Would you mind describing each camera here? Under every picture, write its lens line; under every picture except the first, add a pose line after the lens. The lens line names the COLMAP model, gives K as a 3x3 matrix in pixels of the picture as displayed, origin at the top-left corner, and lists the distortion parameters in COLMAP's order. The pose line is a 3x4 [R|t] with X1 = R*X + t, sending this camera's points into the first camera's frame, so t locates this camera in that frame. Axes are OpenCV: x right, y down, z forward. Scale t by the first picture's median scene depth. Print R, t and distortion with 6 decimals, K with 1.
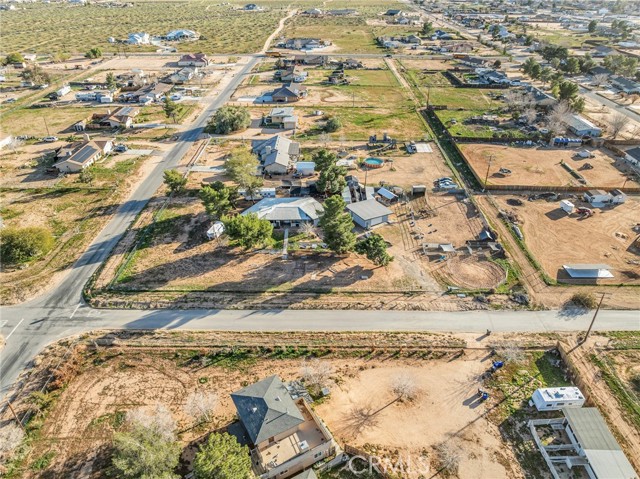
lens RADIAL K [[454.3, 0, 320.0], [0, 454.3, 239.5], [0, 0, 1]] dist [-0.045097, 0.005069]
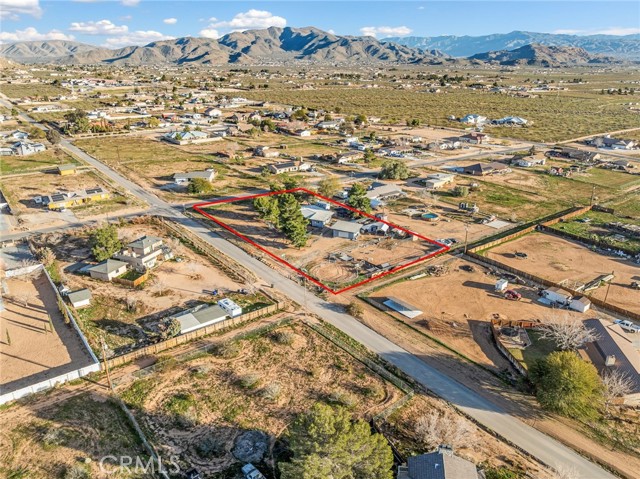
lens RADIAL K [[472.3, 0, 320.0], [0, 472.3, 239.5], [0, 0, 1]] dist [-0.007149, 0.000146]
pose [[0.622161, 0.286282, -0.728668, 1.057306], [-0.419838, 0.907597, -0.001891, 0.003567], [0.660796, 0.307099, 0.684864, -0.000242]]
